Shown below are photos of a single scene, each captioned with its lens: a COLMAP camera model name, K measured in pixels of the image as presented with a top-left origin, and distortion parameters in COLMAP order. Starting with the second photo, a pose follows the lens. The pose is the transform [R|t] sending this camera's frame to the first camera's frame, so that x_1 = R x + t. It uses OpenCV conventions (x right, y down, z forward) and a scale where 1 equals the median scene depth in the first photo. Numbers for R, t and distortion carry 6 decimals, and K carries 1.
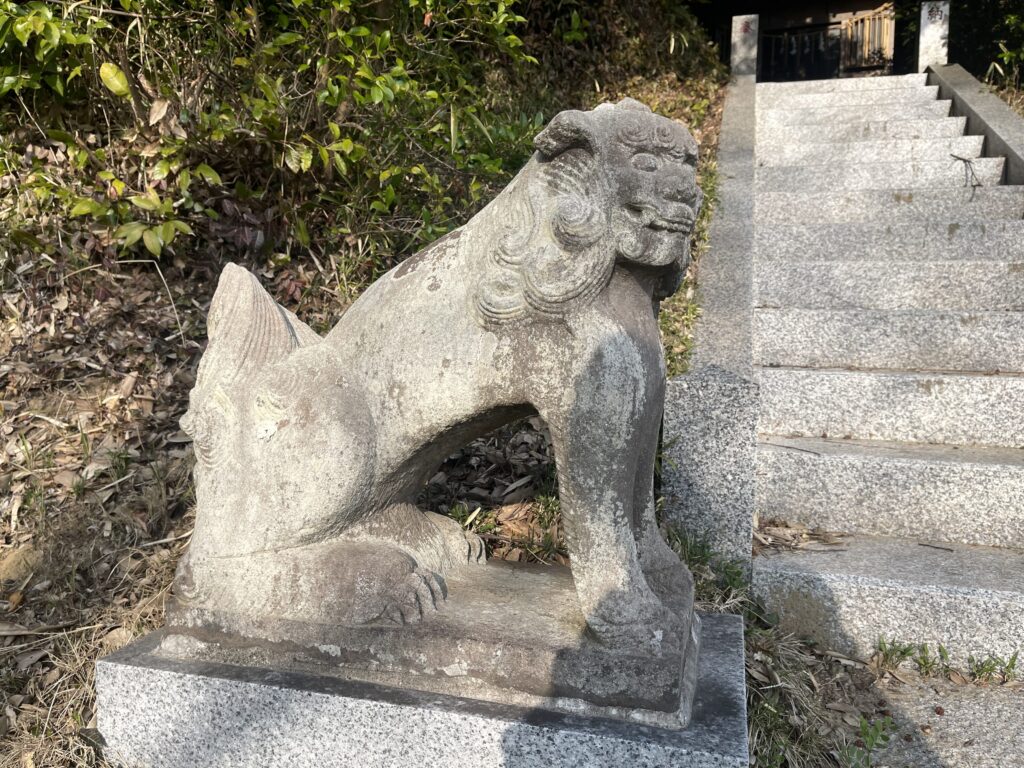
lens RADIAL K [[764.0, 0, 518.4], [0, 764.0, 392.4], [0, 0, 1]] dist [0.075045, -0.105288]
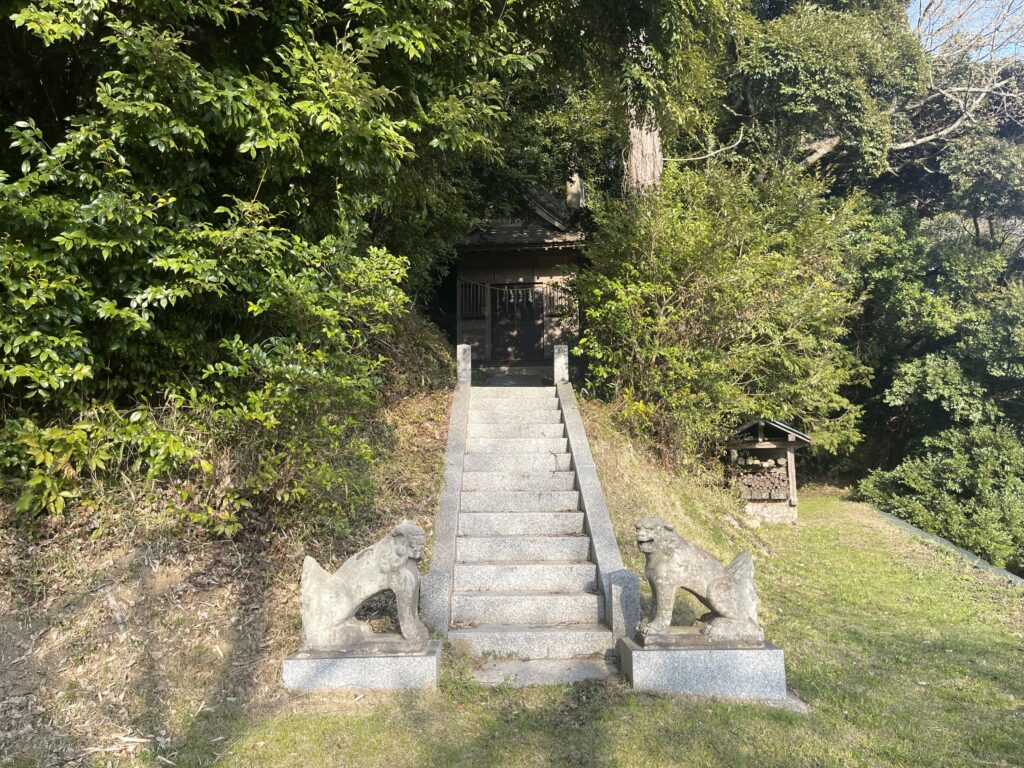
lens RADIAL K [[740.5, 0, 504.0], [0, 740.5, 385.6], [0, 0, 1]] dist [0.036631, 0.001794]
pose [[0.958394, 0.012333, 0.285183, -0.183283], [0.050383, 0.976072, -0.211531, -0.058361], [-0.280968, 0.217098, 0.934840, -1.075729]]
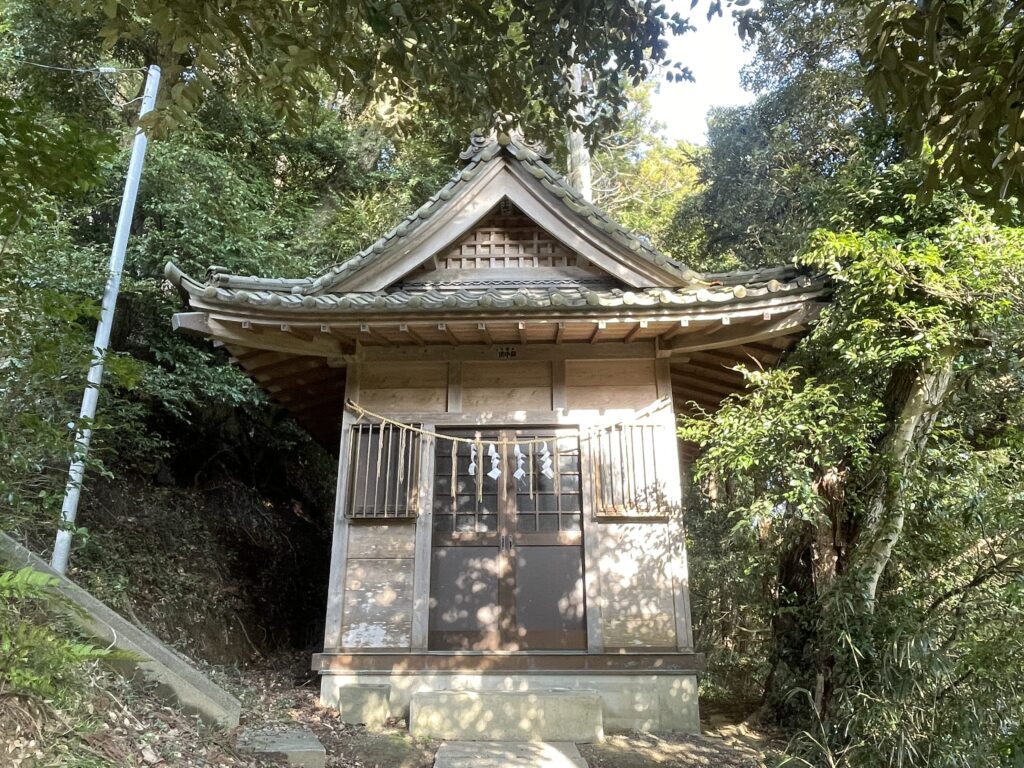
lens RADIAL K [[690.7, 0, 512.0], [0, 690.7, 384.0], [0, 0, 1]] dist [0.000820, 0.000044]
pose [[0.935546, 0.098958, 0.339058, 1.131764], [0.050005, 0.913172, -0.404496, -1.667574], [-0.349647, 0.395379, 0.849366, 3.207462]]
